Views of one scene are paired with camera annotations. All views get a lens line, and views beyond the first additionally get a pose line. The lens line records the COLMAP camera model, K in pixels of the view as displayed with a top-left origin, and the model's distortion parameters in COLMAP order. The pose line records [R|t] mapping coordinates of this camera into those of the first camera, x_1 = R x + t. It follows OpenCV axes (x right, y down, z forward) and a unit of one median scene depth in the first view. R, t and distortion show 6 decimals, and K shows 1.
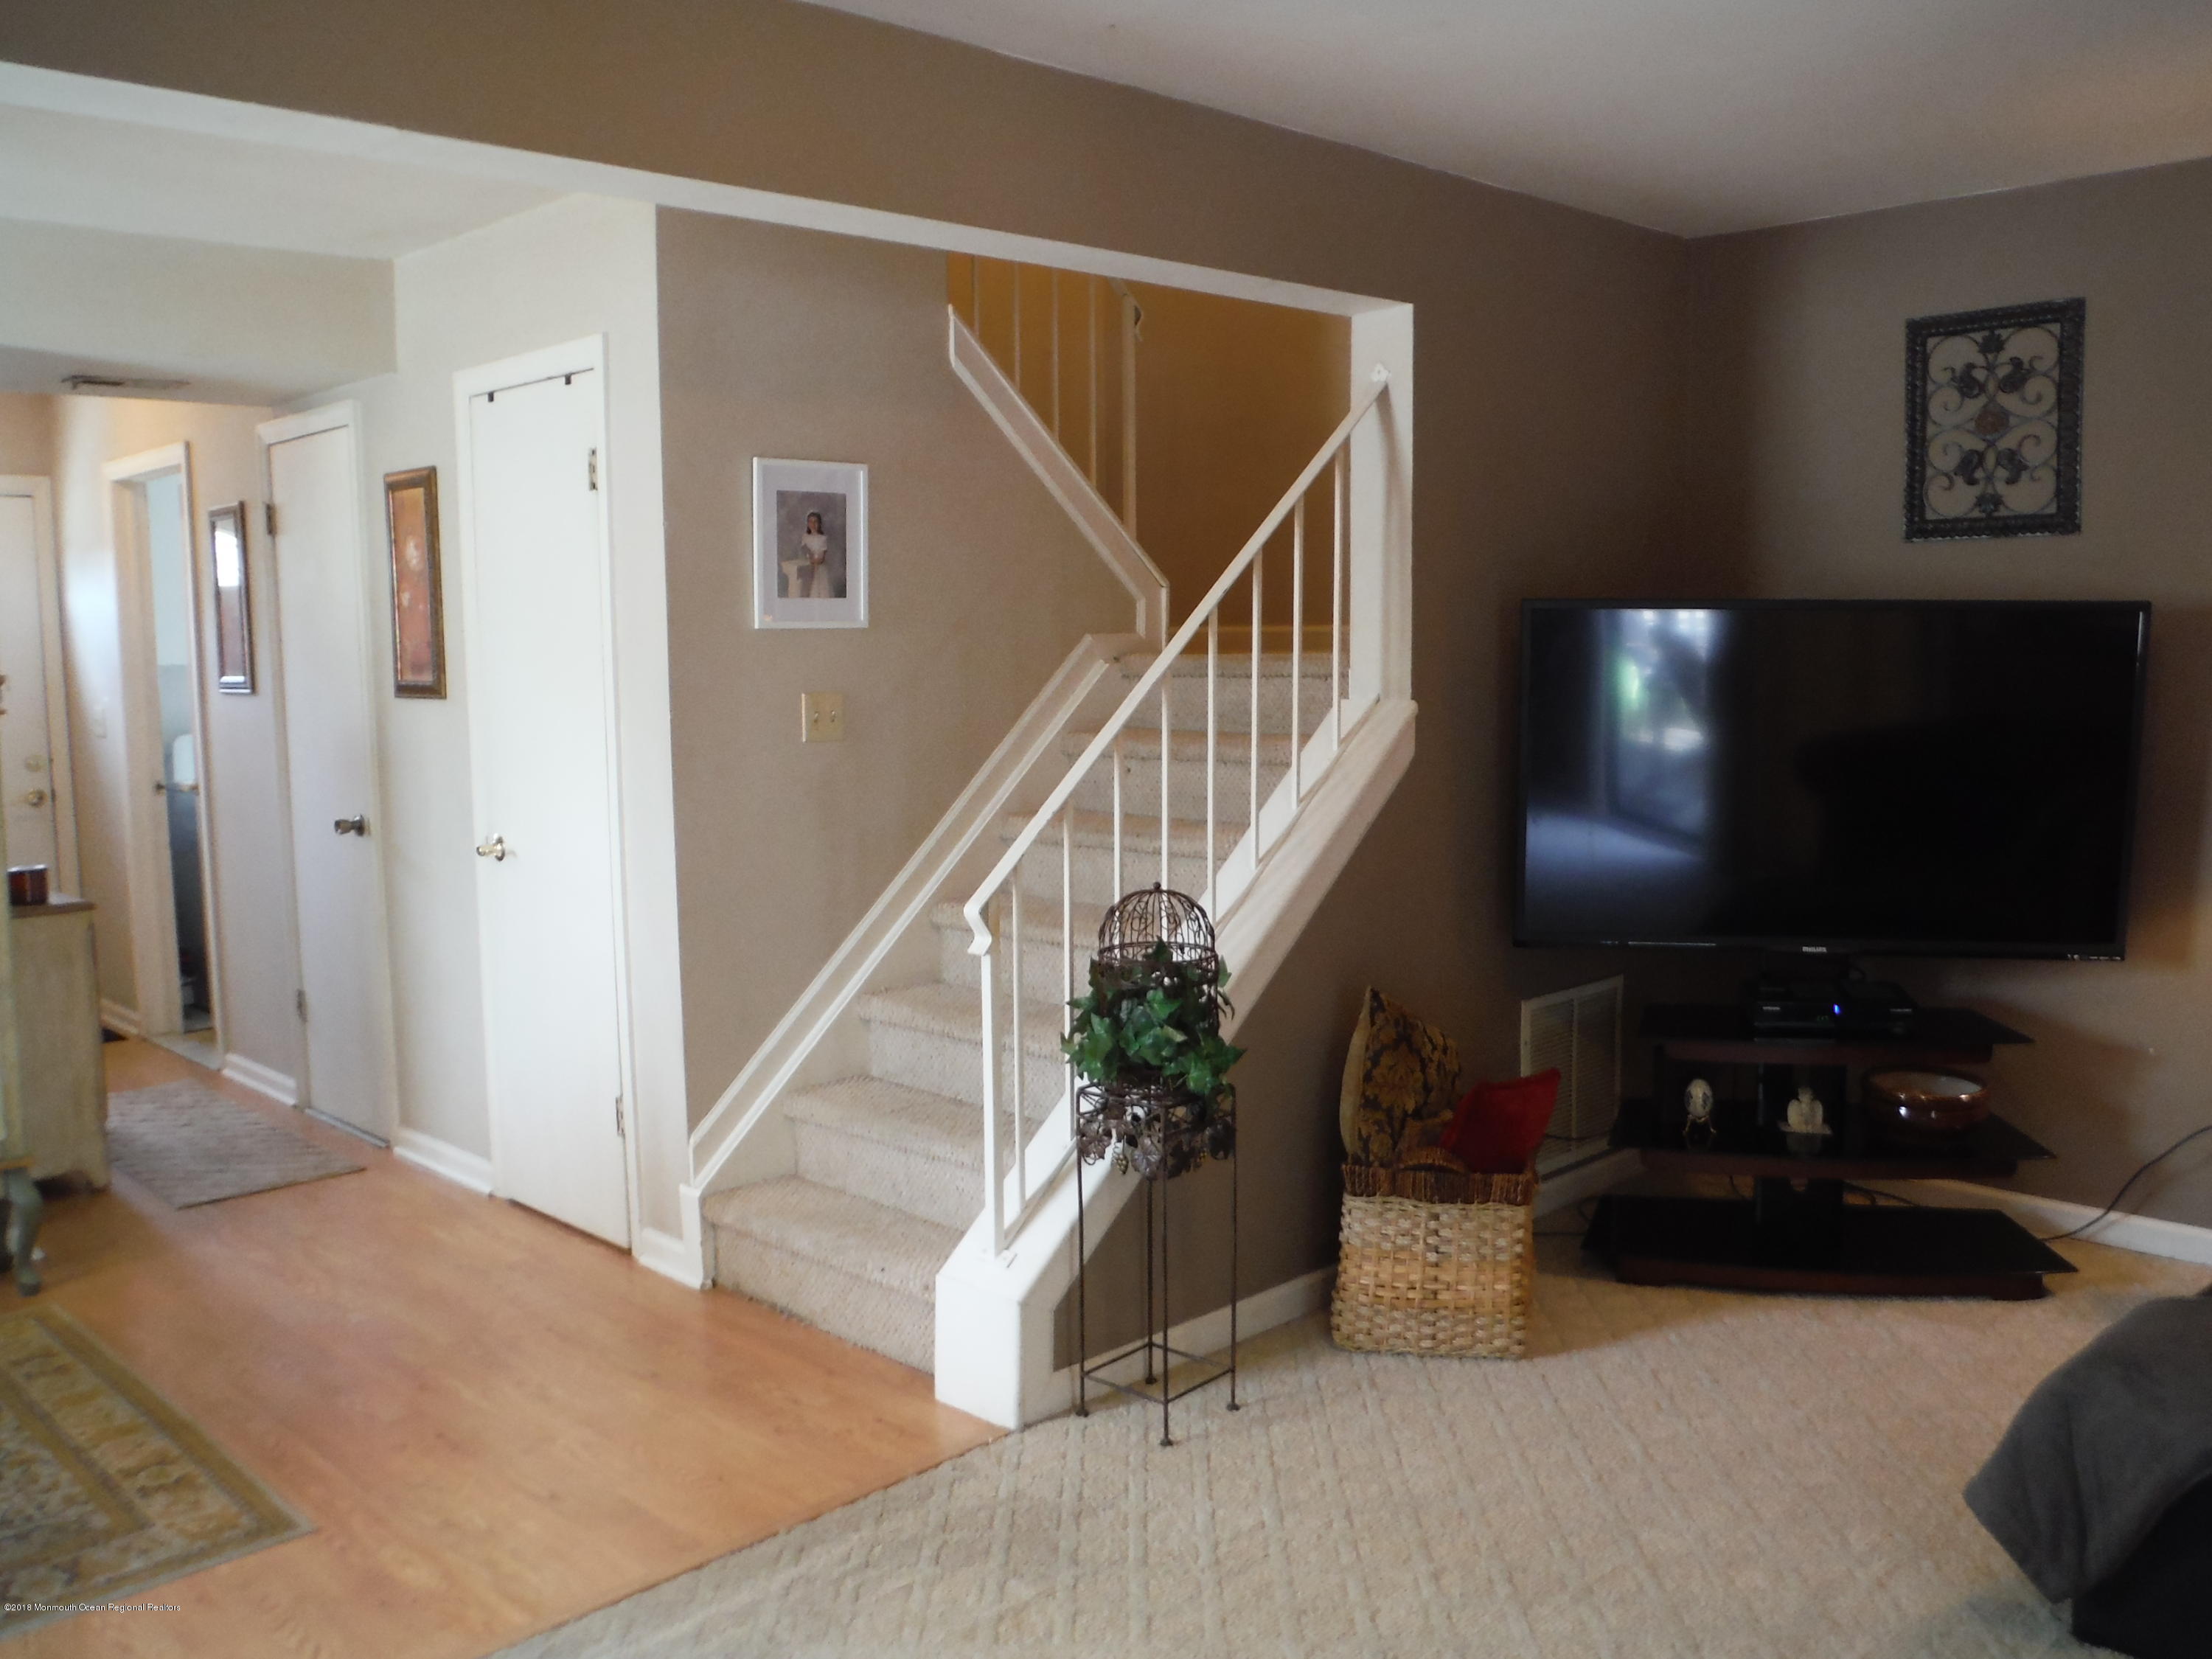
lens RADIAL K [[1876.4, 0, 1104.7], [0, 1876.4, 834.8], [0, 0, 1]] dist [-0.050045, 0.013278]
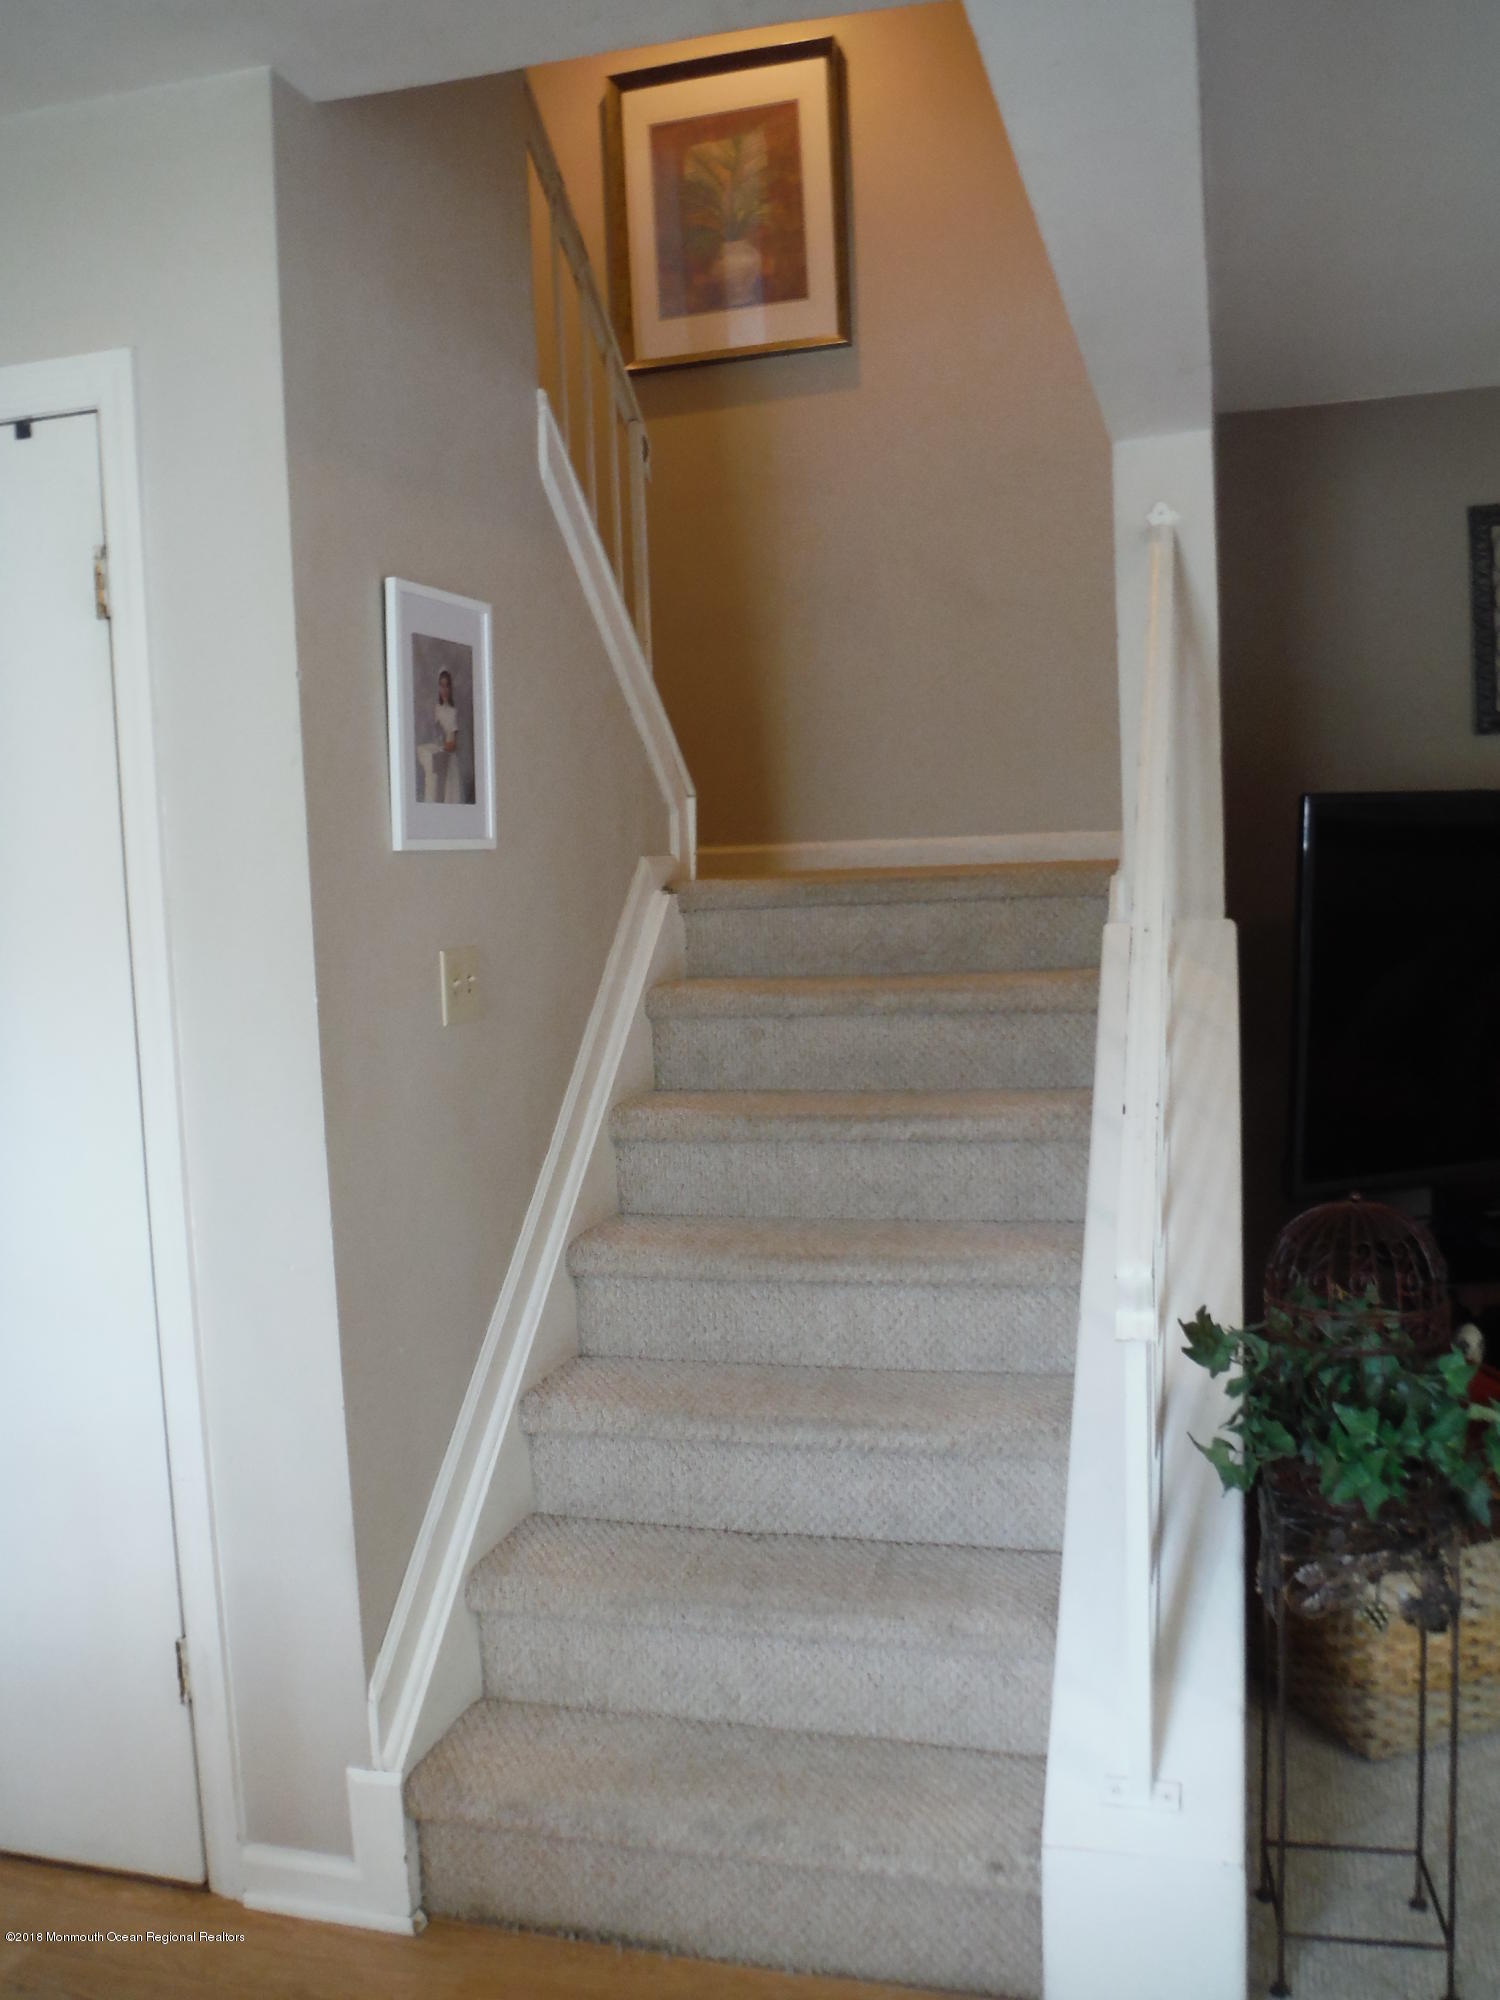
lens RADIAL K [[1696.6, 0, 746.9], [0, 1696.6, 998.0], [0, 0, 1]] dist [-0.050045, 0.013278]
pose [[0.864450, -0.069178, 0.497937, -0.365977], [0.078865, 0.996884, 0.001581, -0.052878], [-0.496495, 0.037903, 0.867212, 0.450066]]
